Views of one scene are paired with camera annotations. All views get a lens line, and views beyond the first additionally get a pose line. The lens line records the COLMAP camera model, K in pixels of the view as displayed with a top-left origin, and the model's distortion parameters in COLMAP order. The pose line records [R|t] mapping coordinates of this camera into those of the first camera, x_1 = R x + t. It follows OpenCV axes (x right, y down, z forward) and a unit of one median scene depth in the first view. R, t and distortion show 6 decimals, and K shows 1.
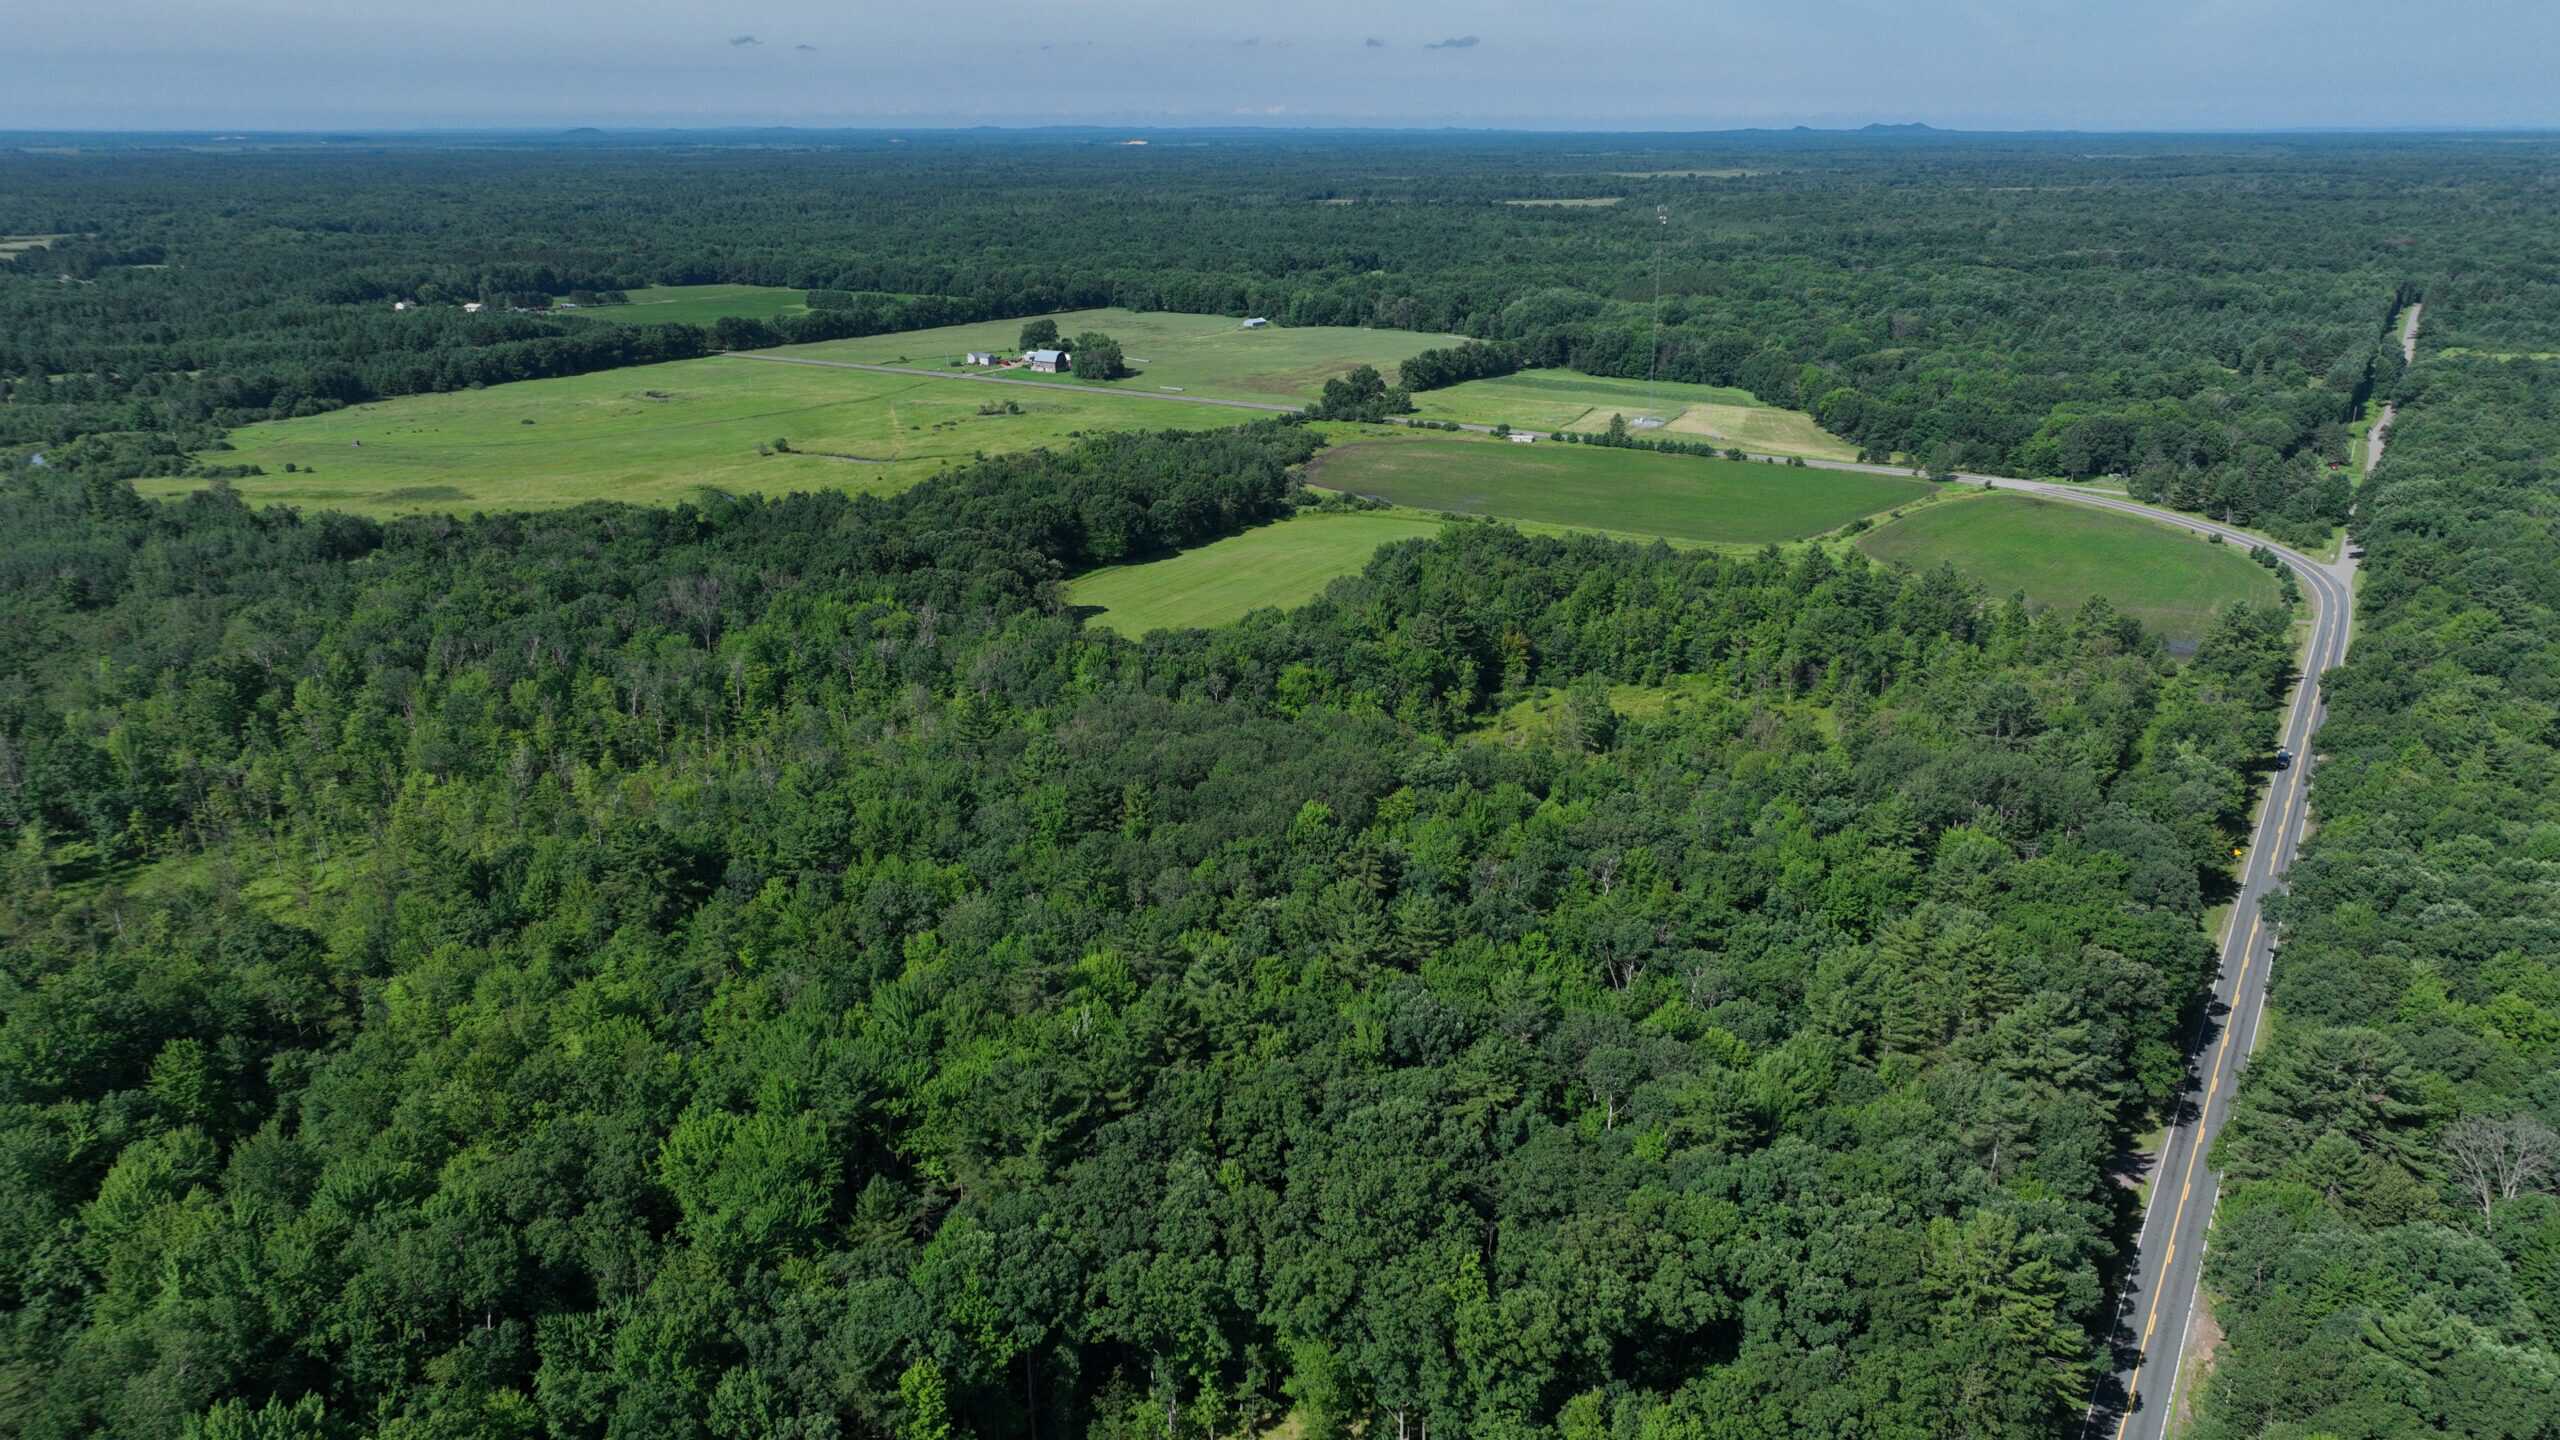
lens RADIAL K [[1785.5, 0, 1289.9], [0, 1785.5, 724.6], [0, 0, 1]] dist [-0.001439, 0.017375]
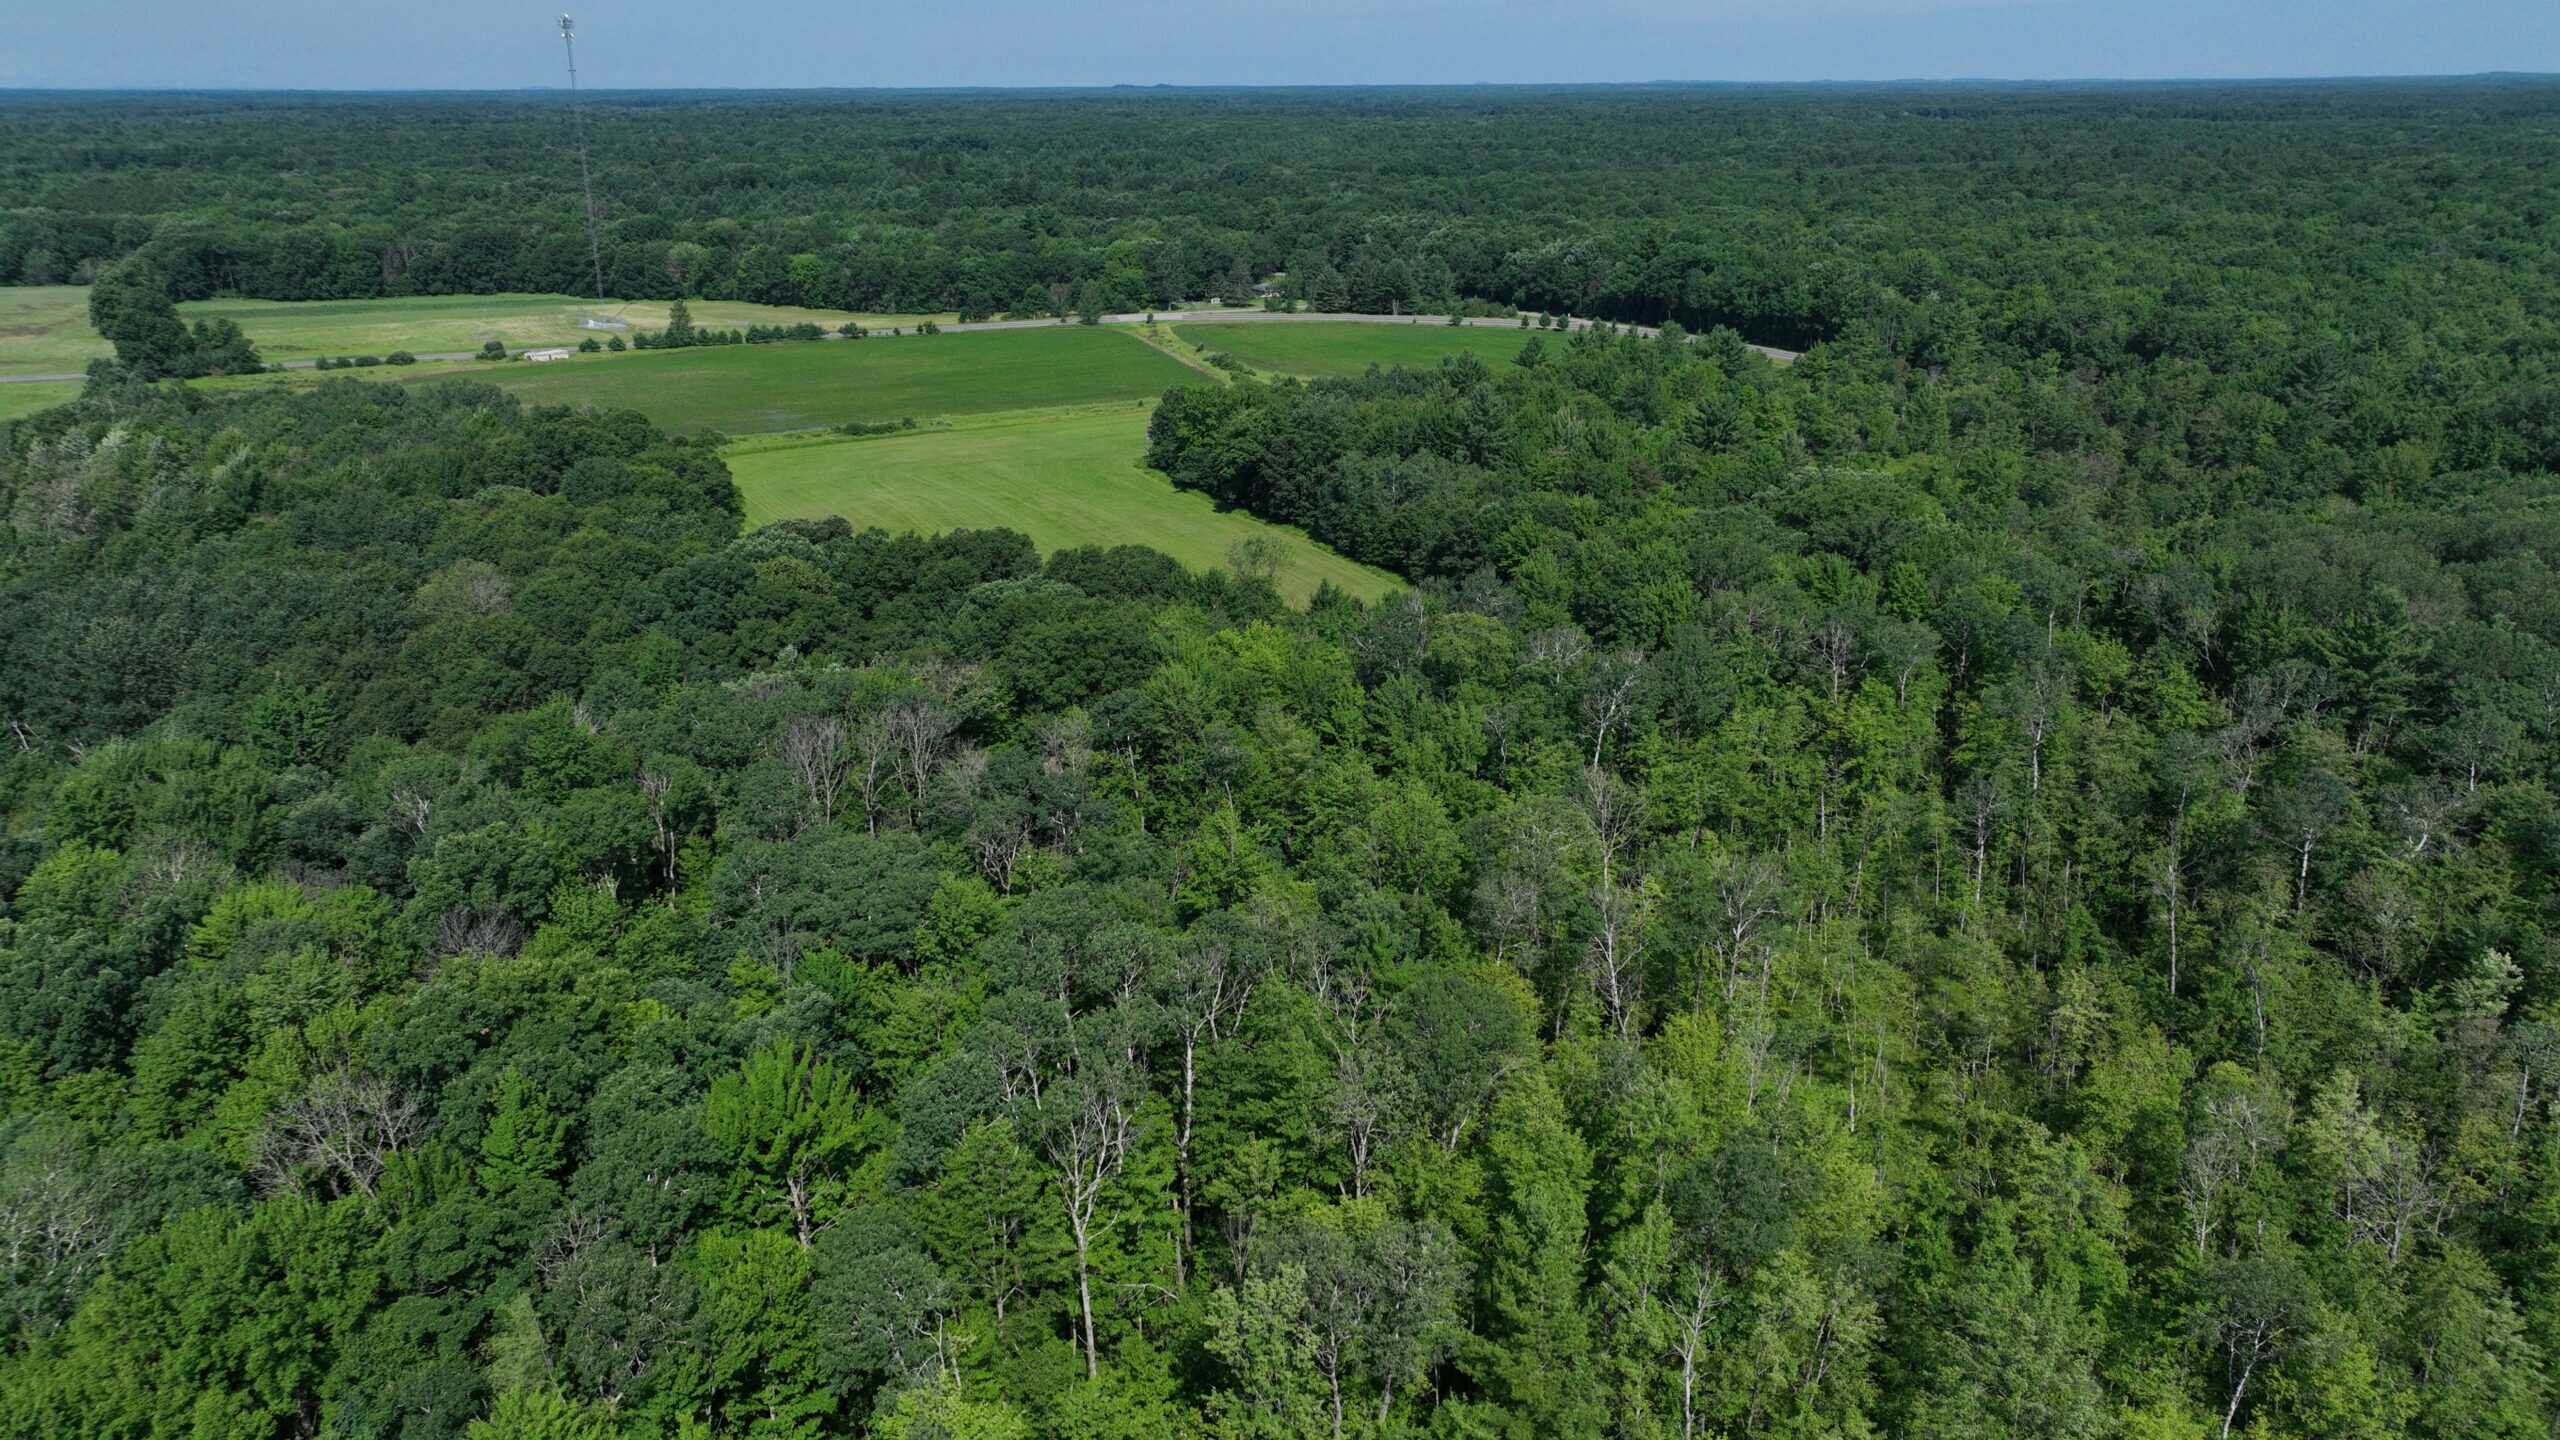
lens RADIAL K [[1785.5, 0, 1285.4], [0, 1785.5, 733.8], [0, 0, 1]] dist [-0.001439, 0.017375]
pose [[0.498935, -0.296727, 0.814258, -0.274998], [0.277783, 0.944742, 0.174066, -0.055318], [-0.820914, 0.139339, 0.553791, 0.353803]]
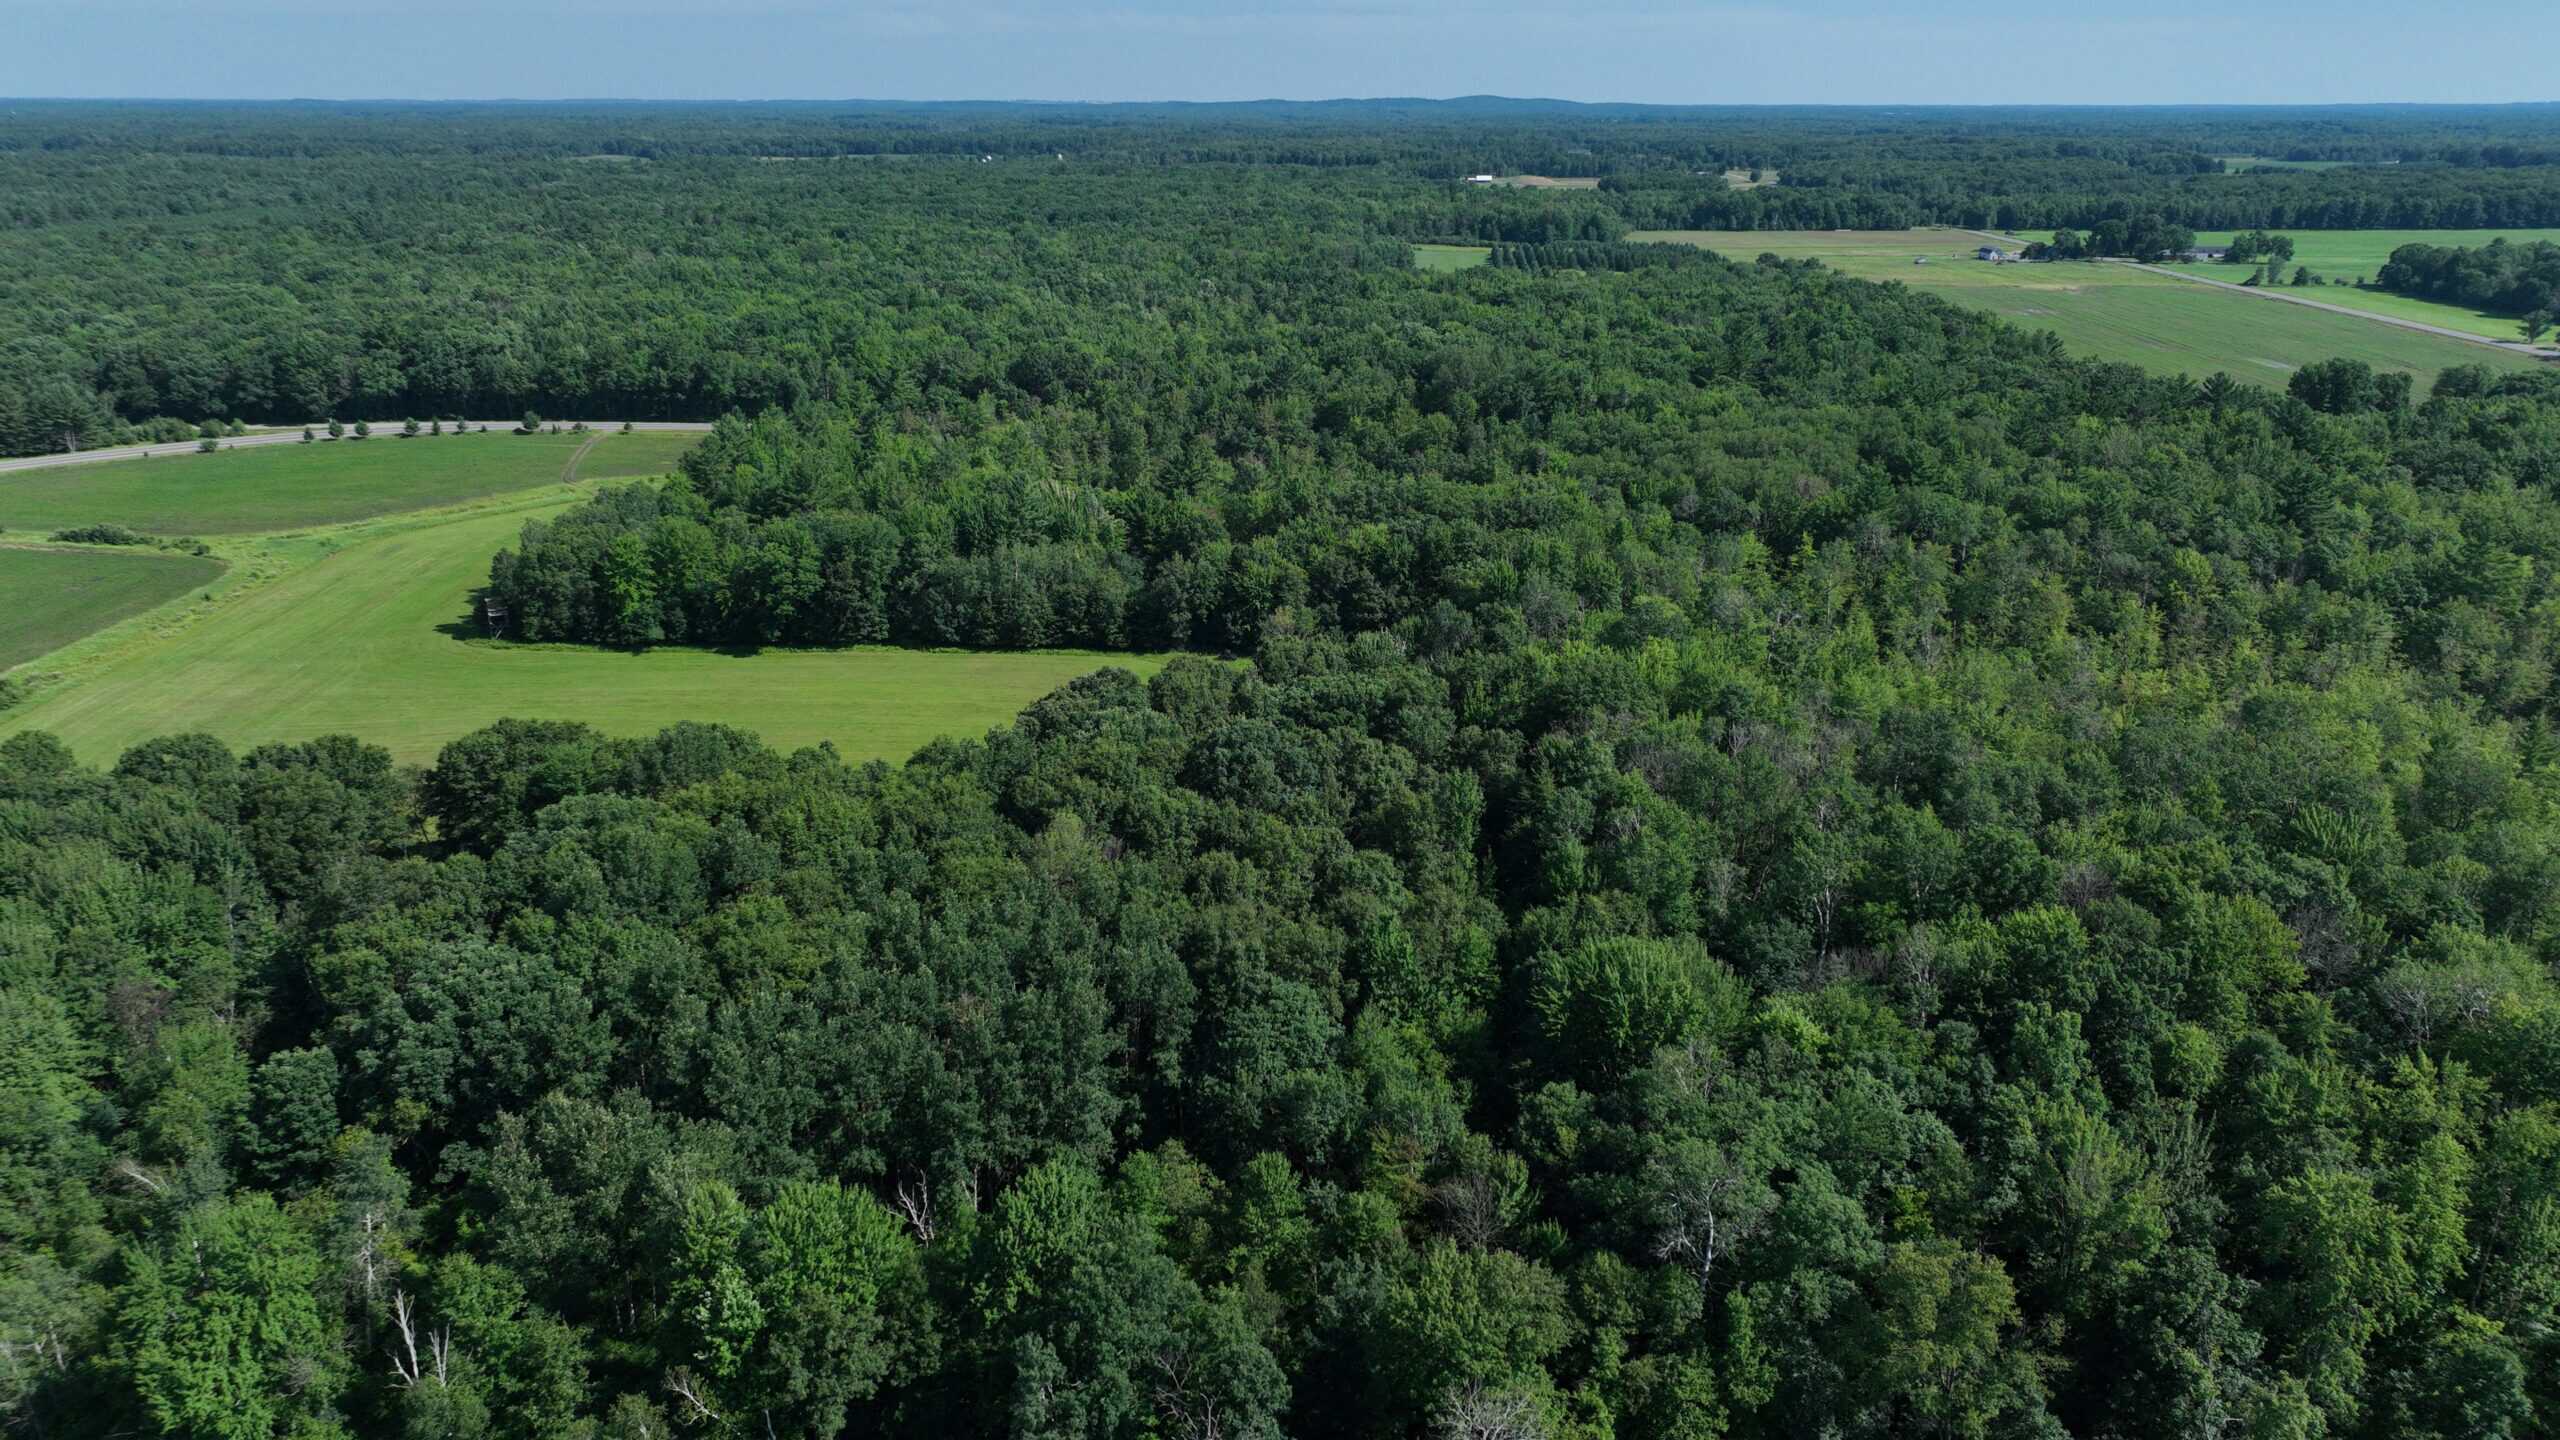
lens RADIAL K [[1785.5, 0, 1281.7], [0, 1785.5, 735.4], [0, 0, 1]] dist [-0.001439, 0.017375]
pose [[-0.507109, -0.287198, 0.812624, -0.309200], [0.271322, 0.841716, 0.466796, -0.159865], [-0.818061, 0.457199, -0.348919, 0.606272]]
